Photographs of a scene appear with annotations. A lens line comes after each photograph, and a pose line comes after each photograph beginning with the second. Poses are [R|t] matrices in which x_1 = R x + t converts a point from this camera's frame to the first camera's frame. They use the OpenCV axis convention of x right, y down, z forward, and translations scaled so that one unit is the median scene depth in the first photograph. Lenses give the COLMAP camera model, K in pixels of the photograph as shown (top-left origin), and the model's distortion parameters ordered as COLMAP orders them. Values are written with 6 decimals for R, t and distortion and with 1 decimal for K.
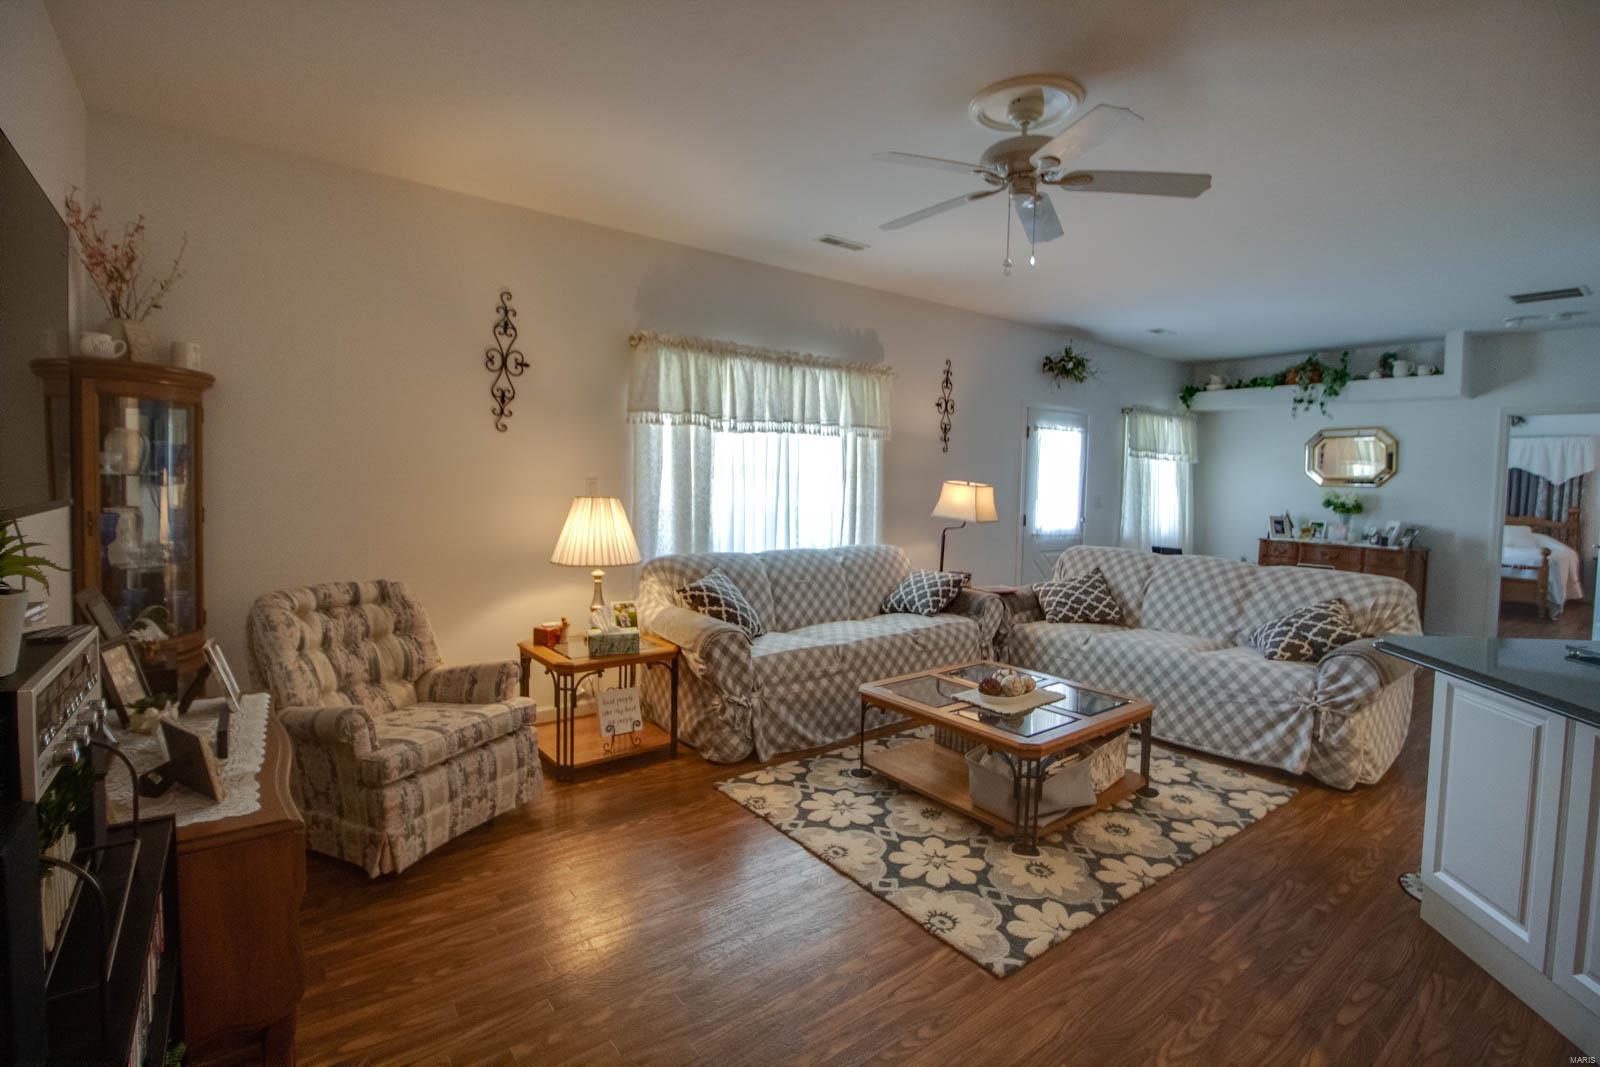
lens RADIAL K [[747.8, 0, 787.2], [0, 747.8, 509.0], [0, 0, 1]] dist [0.001332, -0.014783]
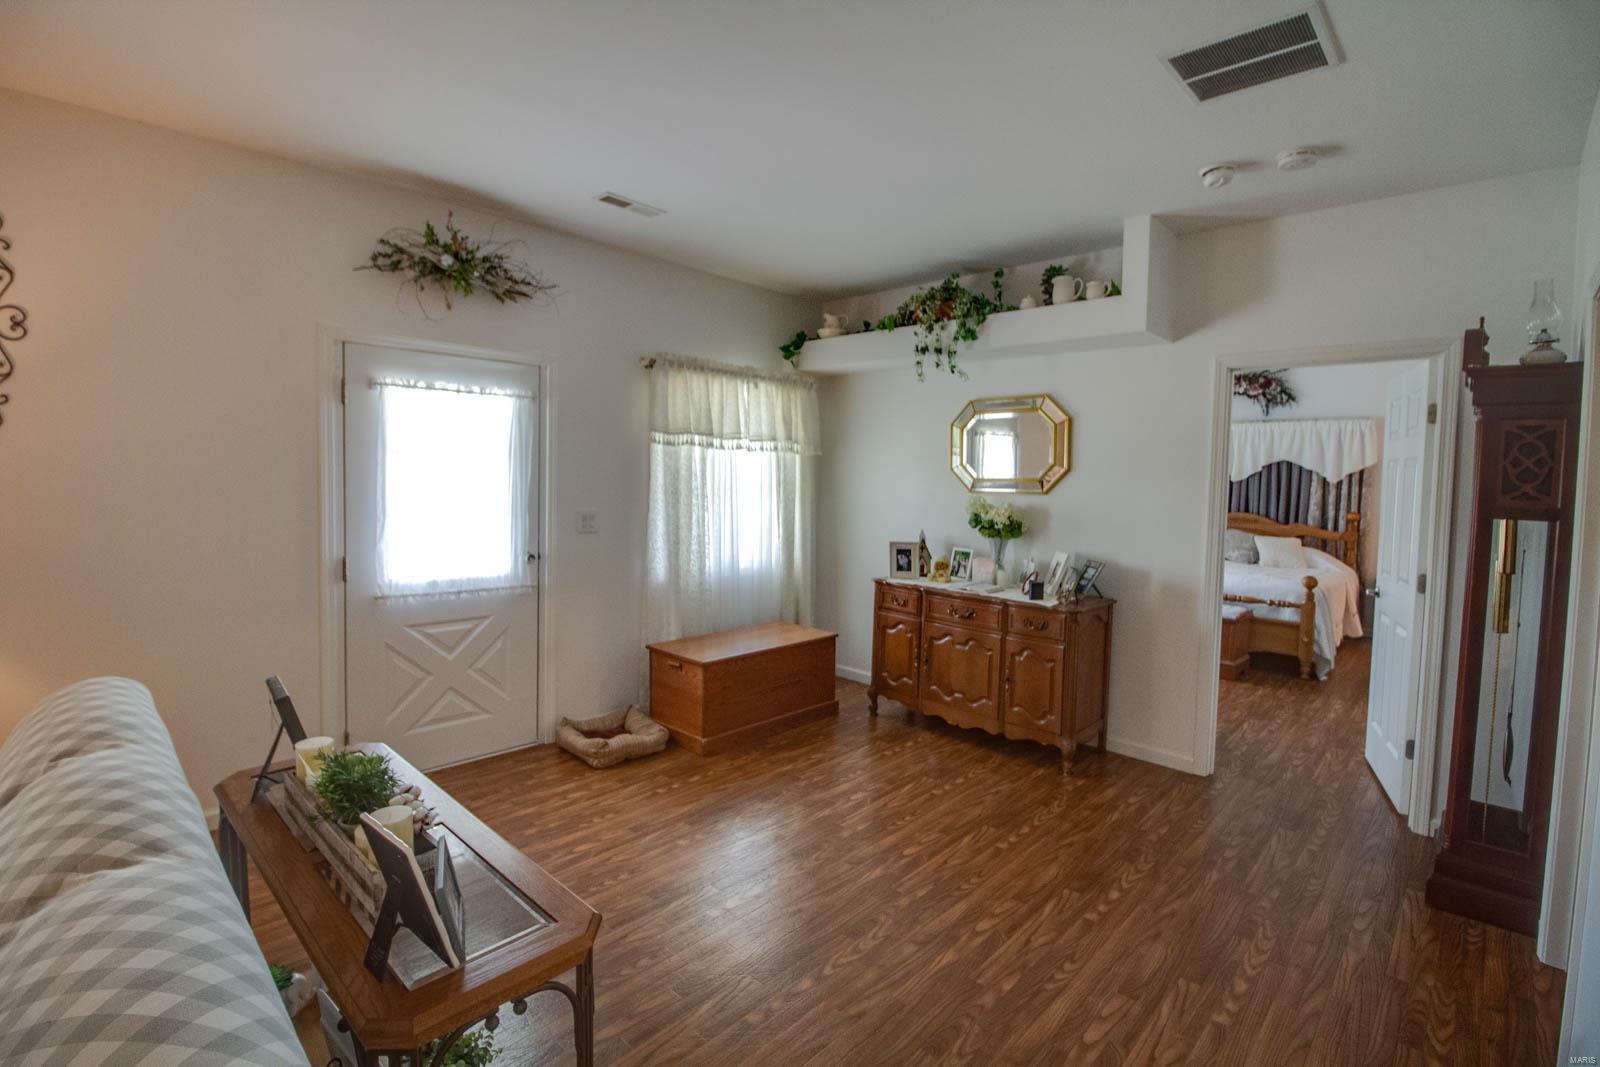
lens RADIAL K [[747.8, 0, 787.2], [0, 747.8, 509.0], [0, 0, 1]] dist [0.001332, -0.014783]
pose [[0.988180, -0.012035, 0.152825, 0.479743], [0.010626, 0.999893, 0.010034, -0.024709], [-0.152929, -0.008291, 0.988202, 0.420435]]
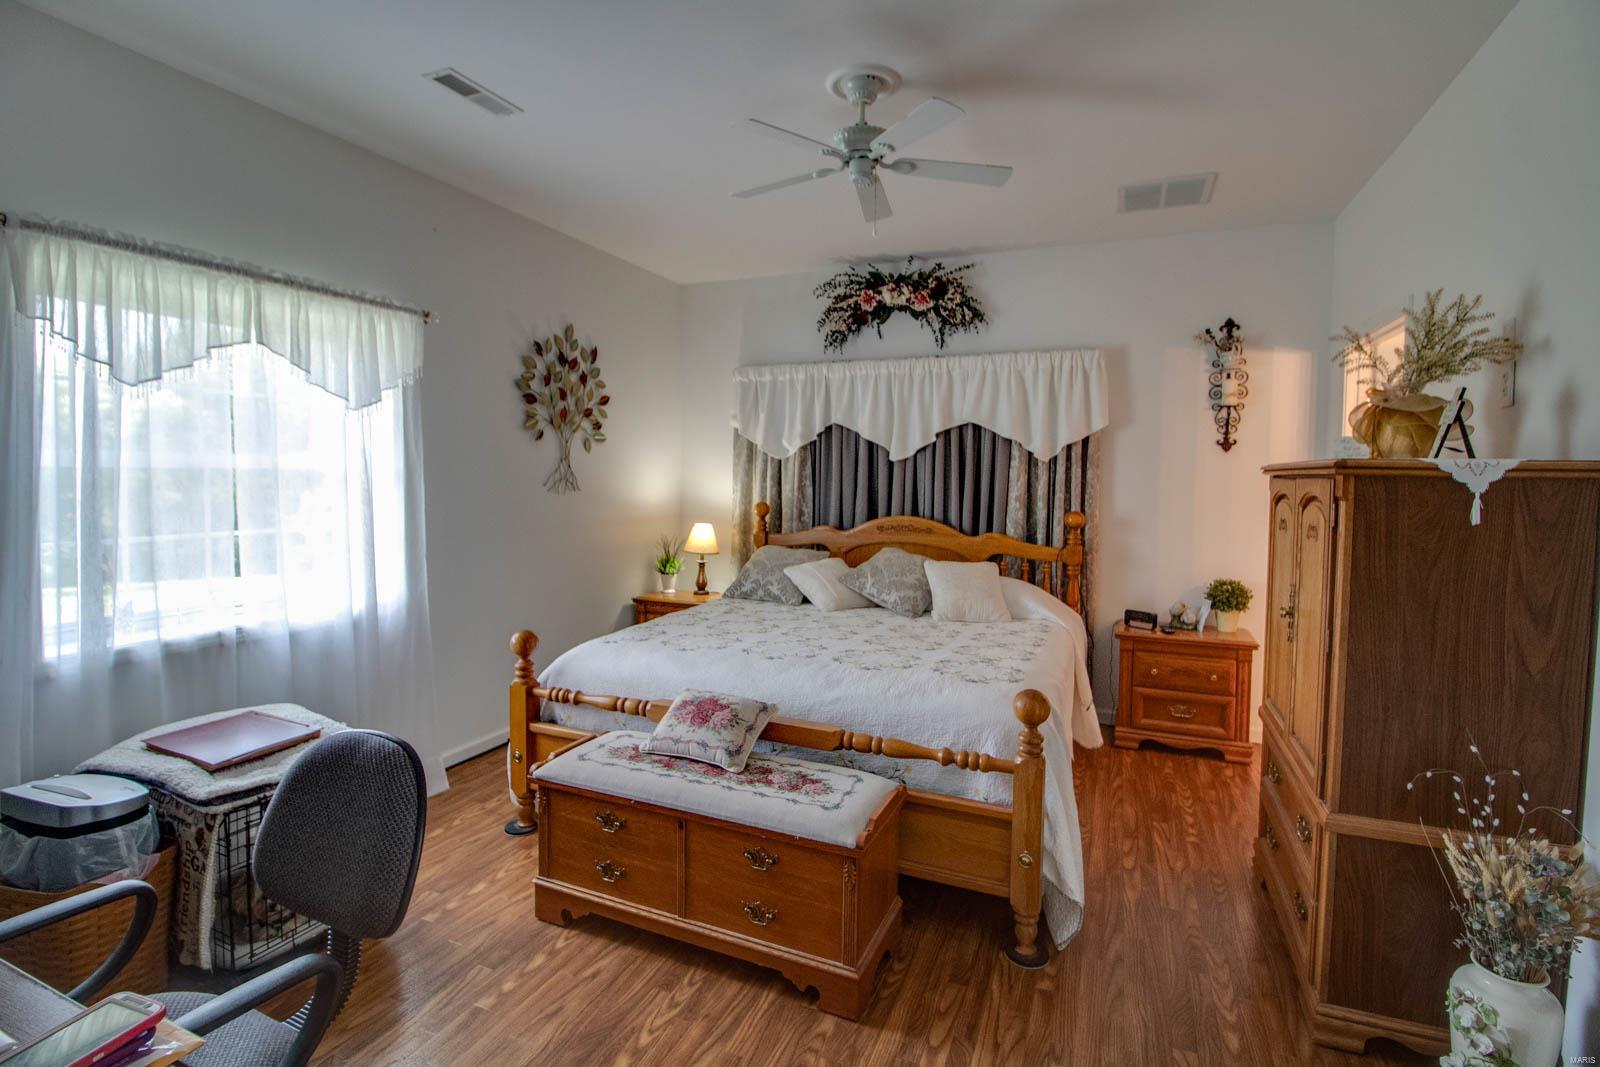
lens RADIAL K [[747.8, 0, 787.2], [0, 747.8, 509.0], [0, 0, 1]] dist [0.001332, -0.014783]
pose [[0.877181, -0.038038, 0.478650, 0.899466], [0.030282, 0.999255, 0.023914, -0.025050], [-0.479203, -0.006483, 0.877680, 0.878240]]
